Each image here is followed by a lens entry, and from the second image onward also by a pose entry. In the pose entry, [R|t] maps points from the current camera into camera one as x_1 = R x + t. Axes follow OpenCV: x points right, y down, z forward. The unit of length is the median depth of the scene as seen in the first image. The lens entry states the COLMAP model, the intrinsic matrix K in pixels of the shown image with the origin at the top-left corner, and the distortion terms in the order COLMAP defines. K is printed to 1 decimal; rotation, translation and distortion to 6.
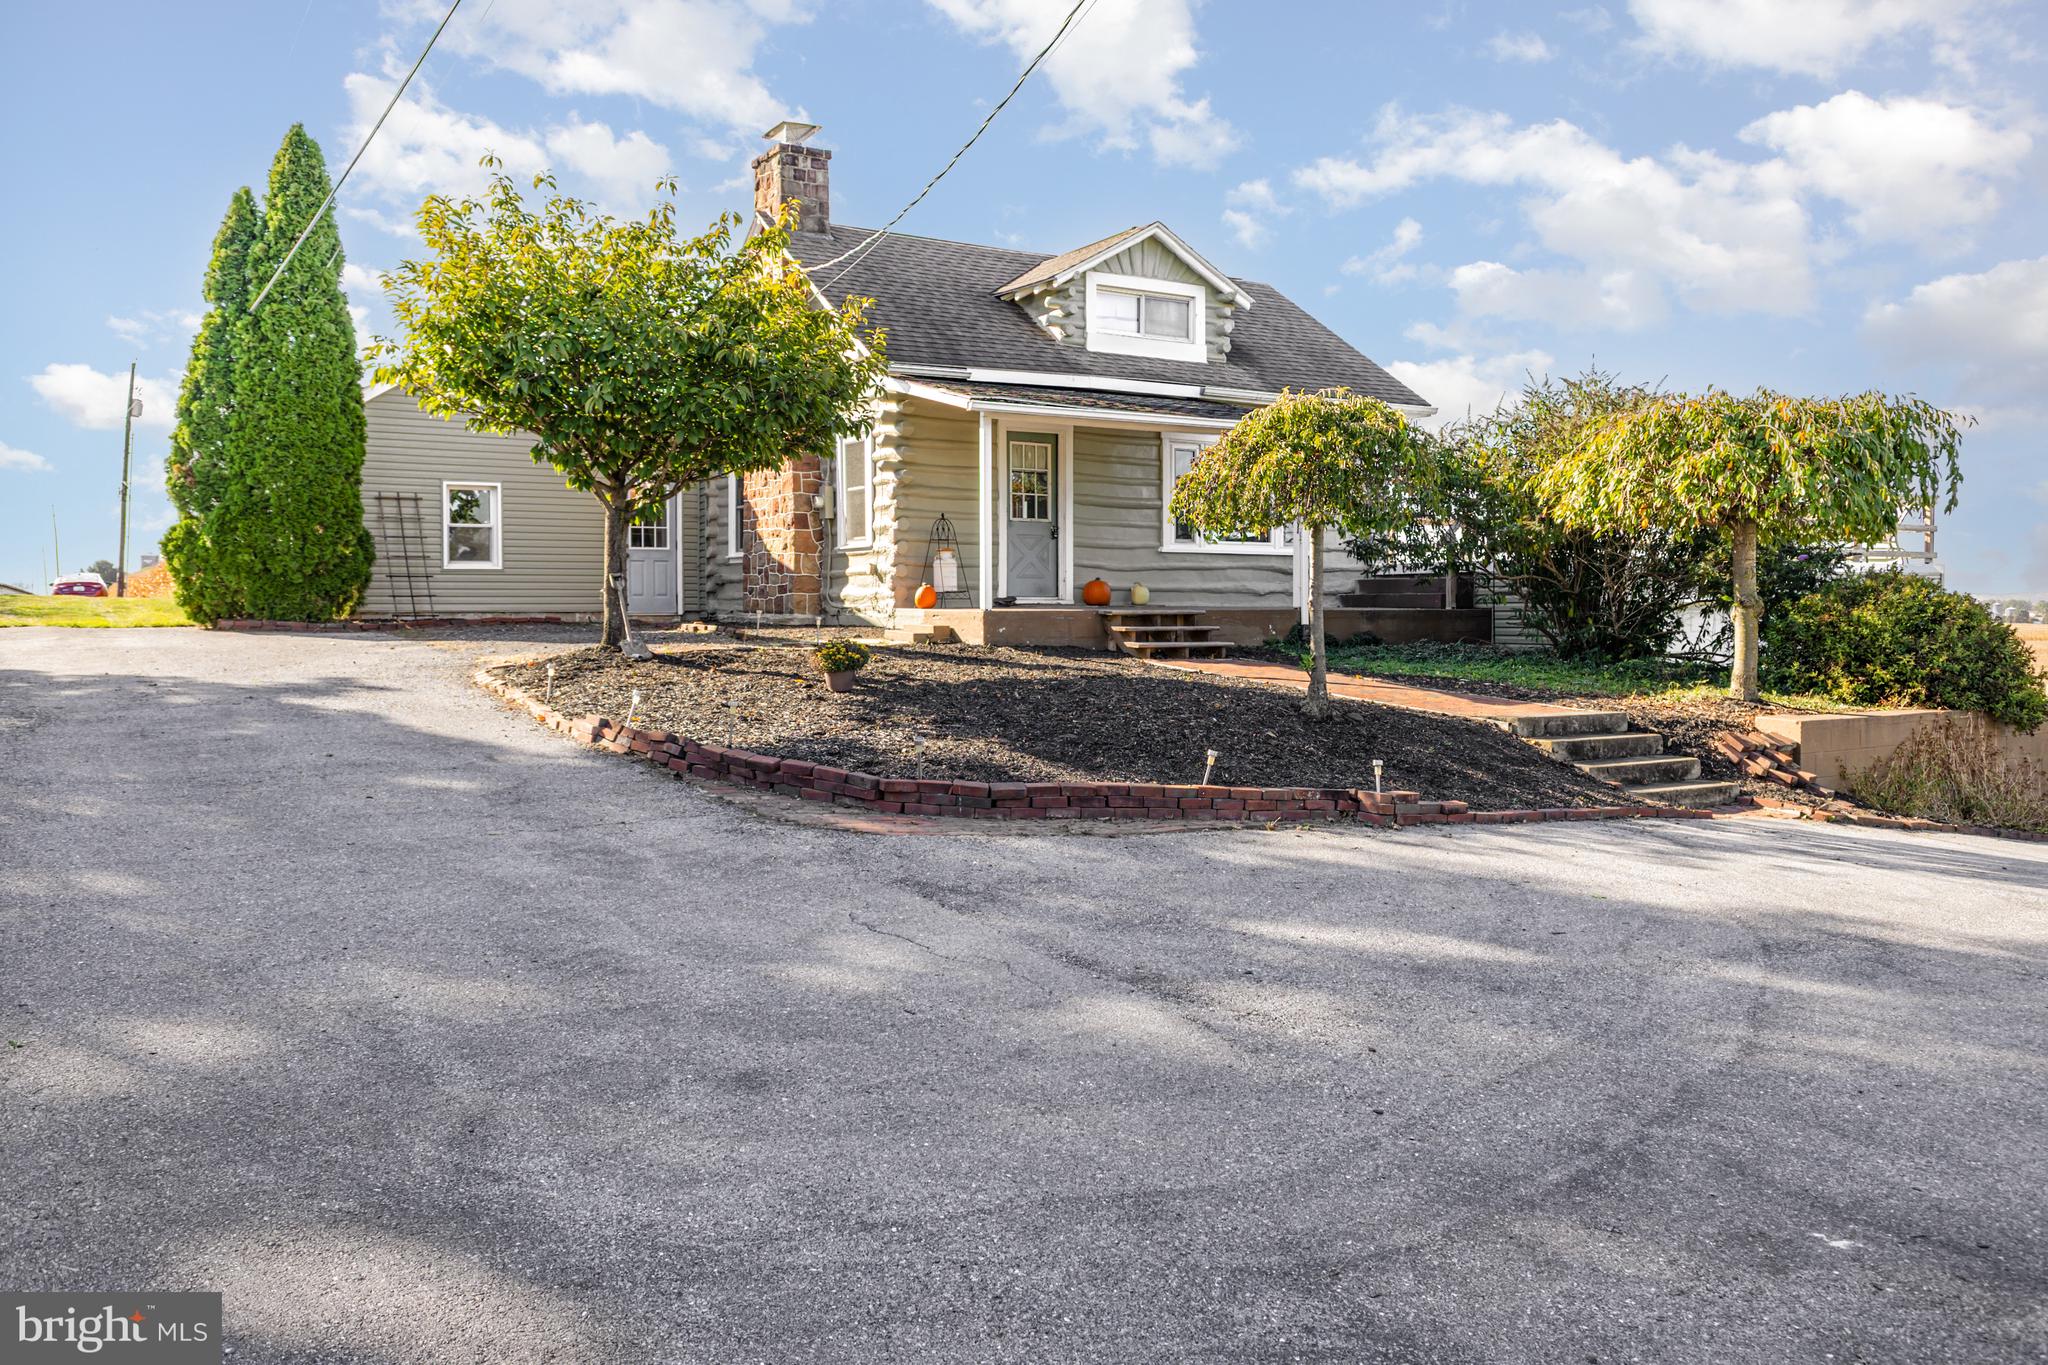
lens RADIAL K [[1632.4, 0, 1026.3], [0, 1632.4, 675.1], [0, 0, 1]] dist [0.013249, 0.000959]
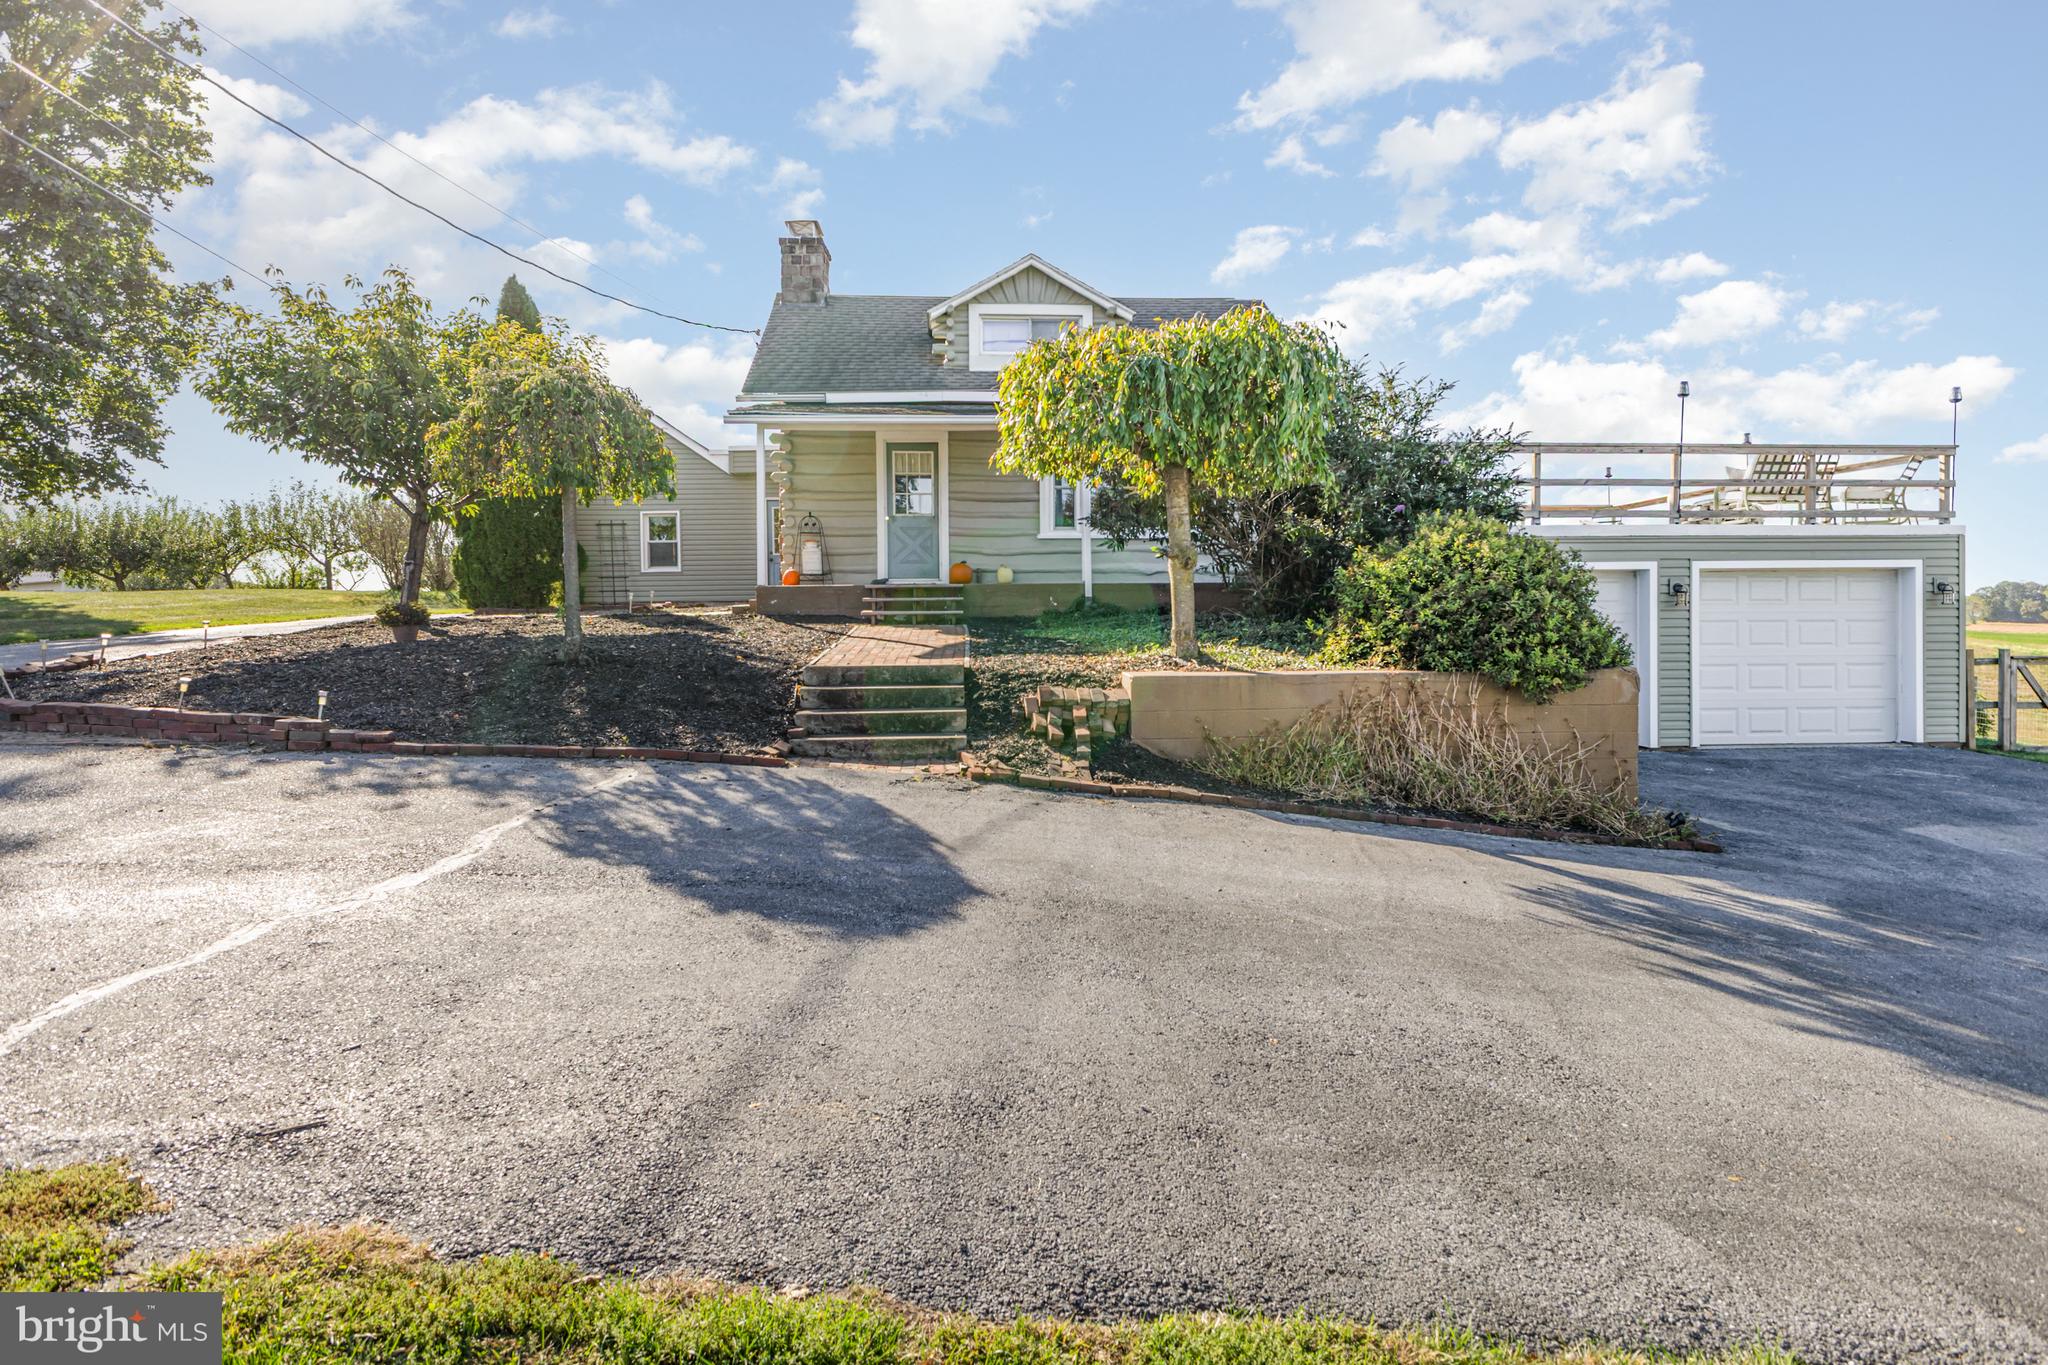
lens RADIAL K [[1161.5, 0, 1025.8], [0, 1161.5, 670.1], [0, 0, 1]] dist [-0.003179, -0.000289]
pose [[0.888501, 0.013295, -0.458682, 0.456993], [-0.012500, 0.999911, 0.004769, 0.013907], [0.458704, 0.001496, 0.888588, 0.266913]]
